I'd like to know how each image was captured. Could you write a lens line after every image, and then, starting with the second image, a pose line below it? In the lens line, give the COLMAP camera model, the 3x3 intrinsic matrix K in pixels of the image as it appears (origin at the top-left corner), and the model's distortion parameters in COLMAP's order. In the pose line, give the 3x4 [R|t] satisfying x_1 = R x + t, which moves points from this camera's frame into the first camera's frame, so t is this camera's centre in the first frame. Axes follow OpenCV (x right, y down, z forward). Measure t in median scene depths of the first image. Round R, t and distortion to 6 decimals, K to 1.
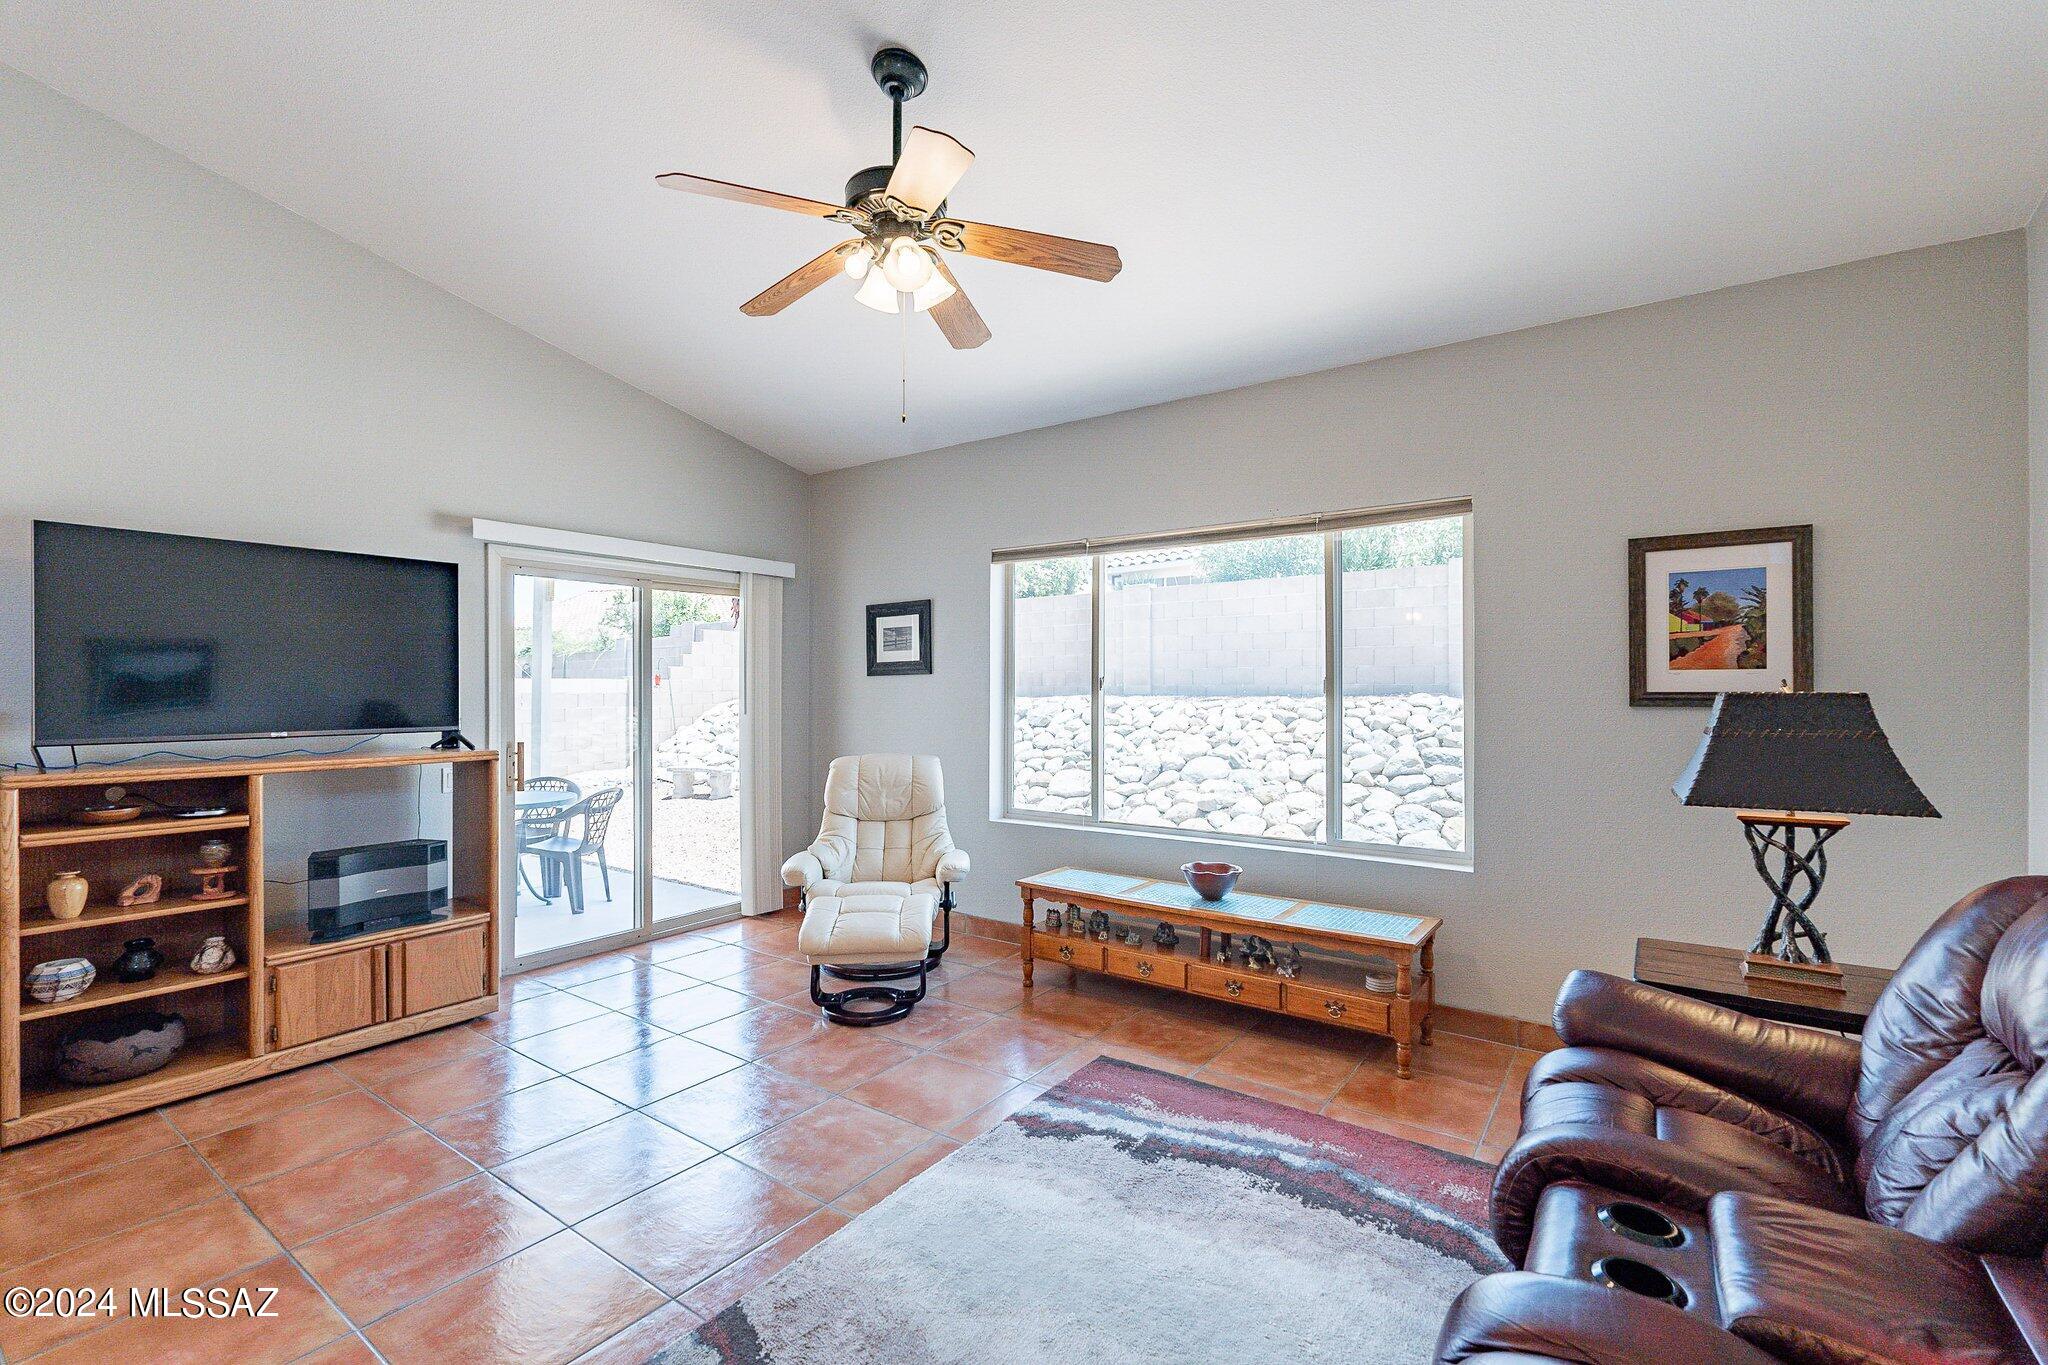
lens RADIAL K [[899.6, 0, 1015.6], [0, 899.6, 679.8], [0, 0, 1]] dist [-0.004403, 0.000781]
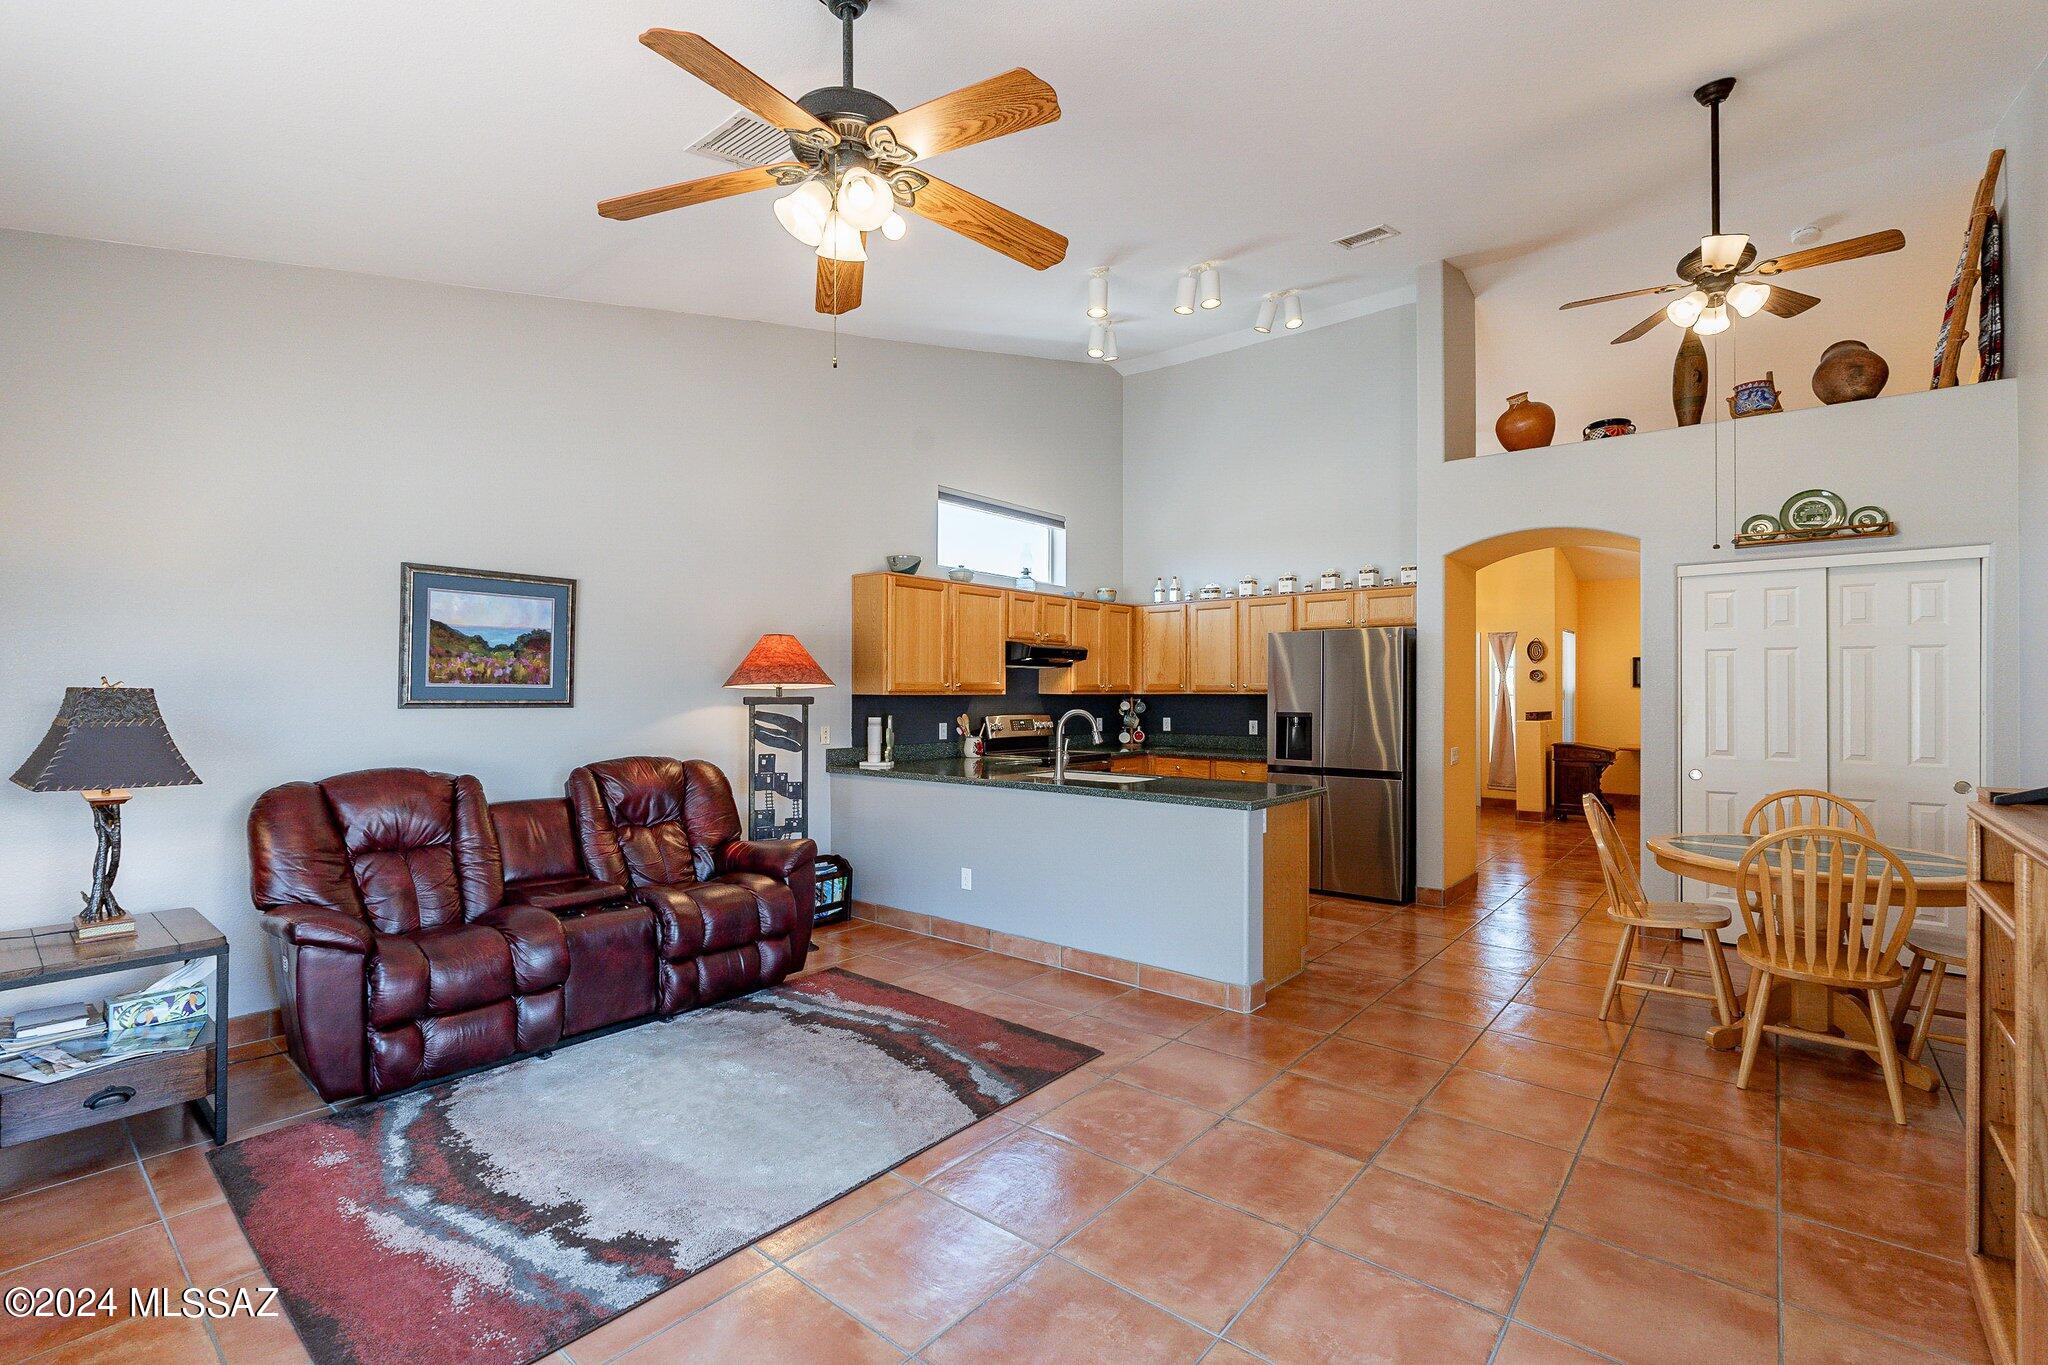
lens RADIAL K [[899.6, 0, 1014.1], [0, 899.6, 688.8], [0, 0, 1]] dist [-0.004403, 0.000781]
pose [[-0.997057, -0.002629, 0.076624, -0.302470], [-0.003612, 0.999913, -0.012682, 0.019052], [-0.076584, -0.012921, -0.996979, 1.547438]]
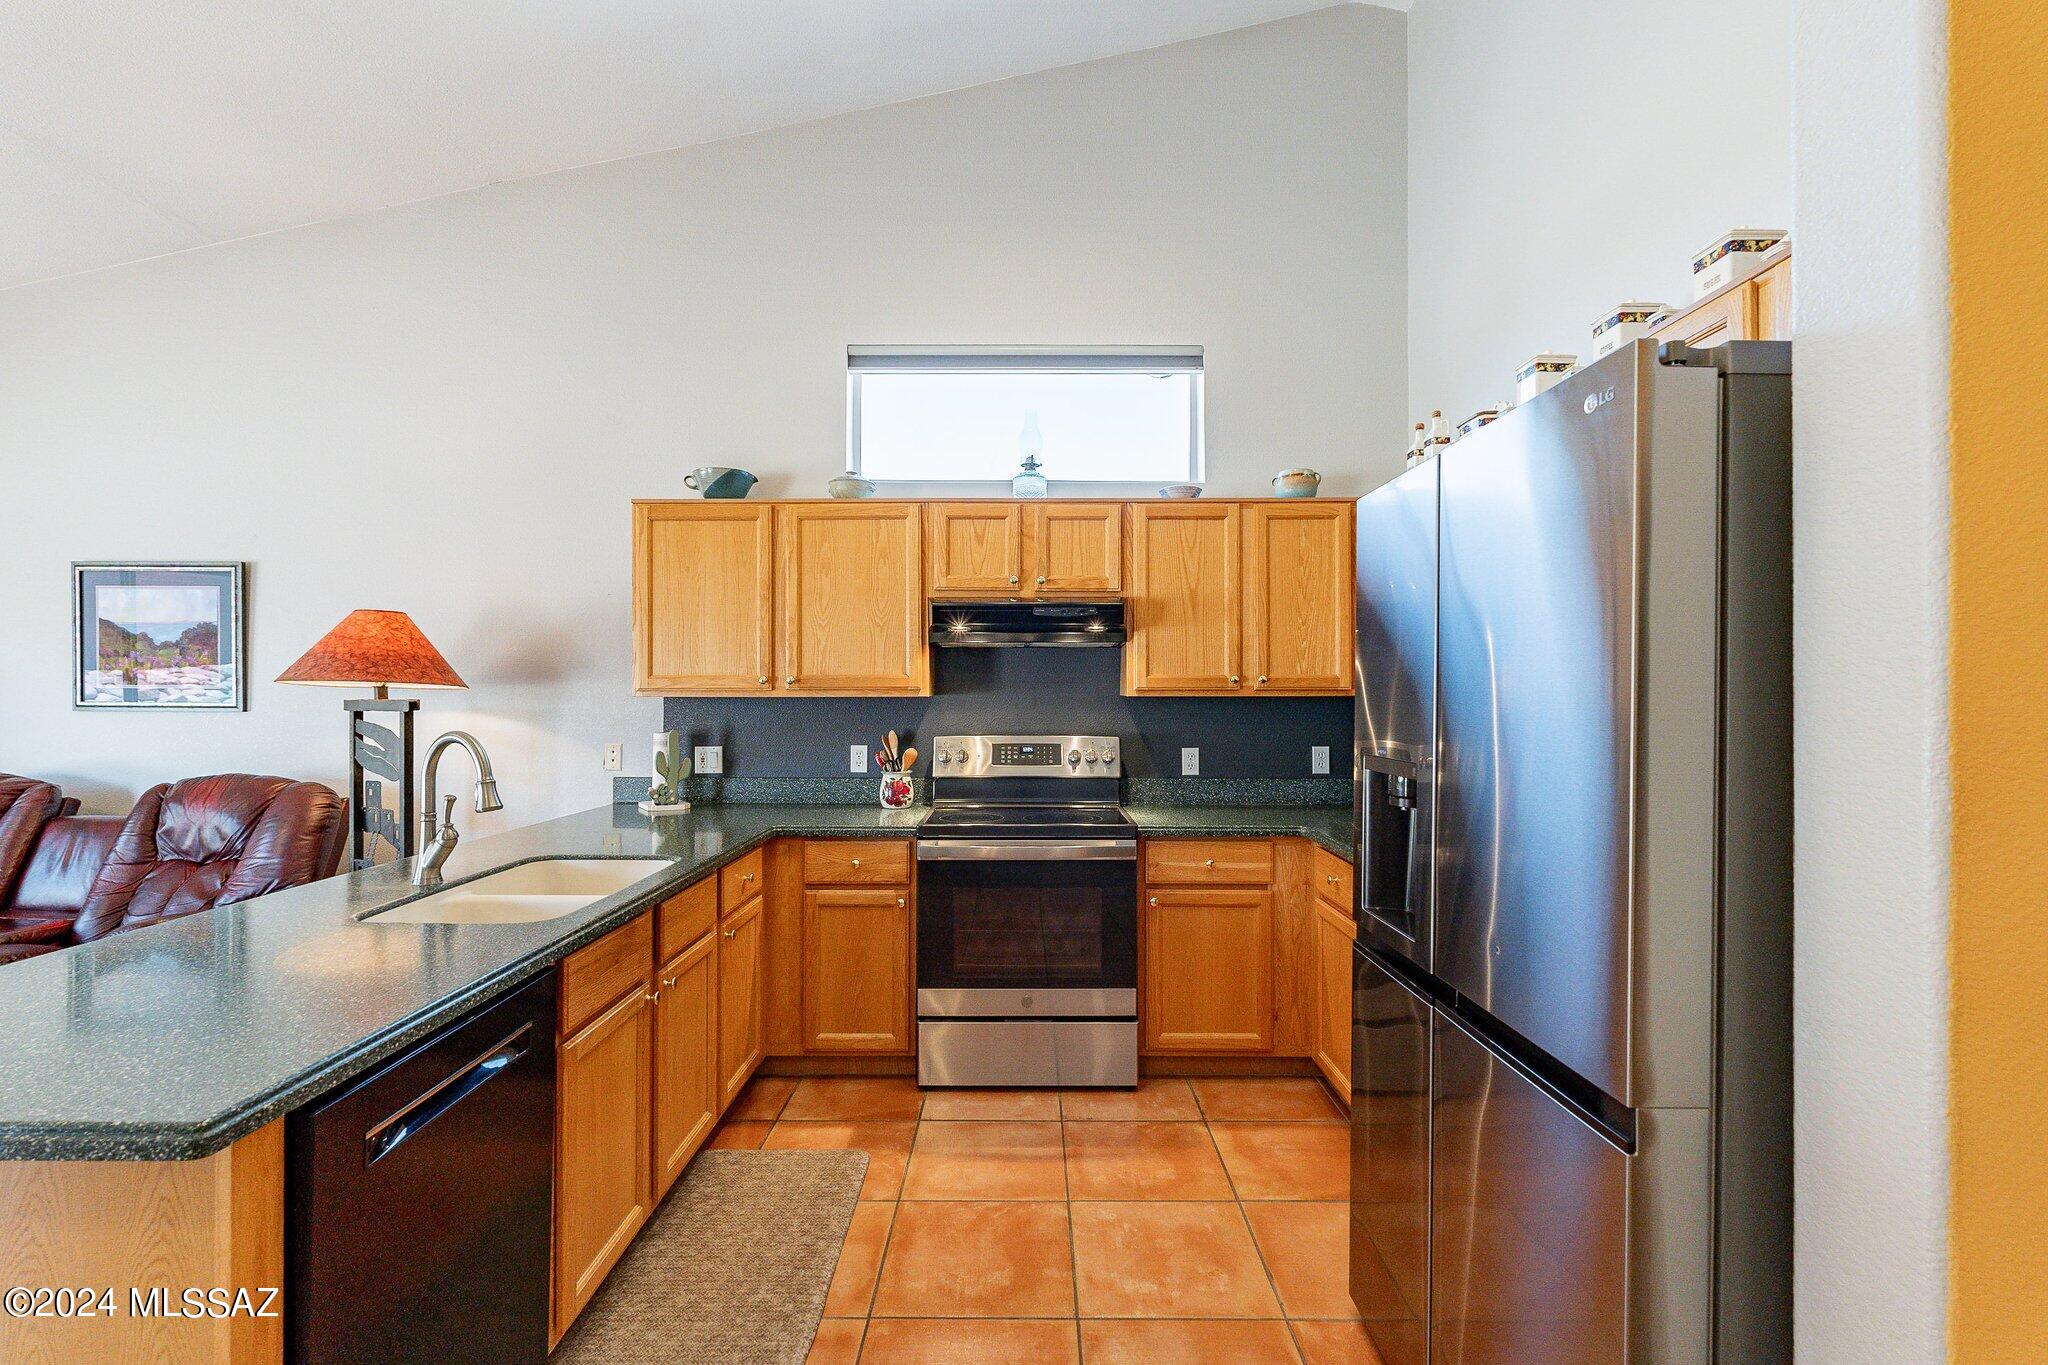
lens RADIAL K [[899.6, 0, 1016.1], [0, 899.6, 686.6], [0, 0, 1]] dist [-0.004403, 0.000781]
pose [[-0.578053, 0.005492, 0.815981, -1.090976], [-0.008076, 0.999890, -0.012451, 0.006366], [-0.815959, -0.013787, -0.577945, 0.051023]]
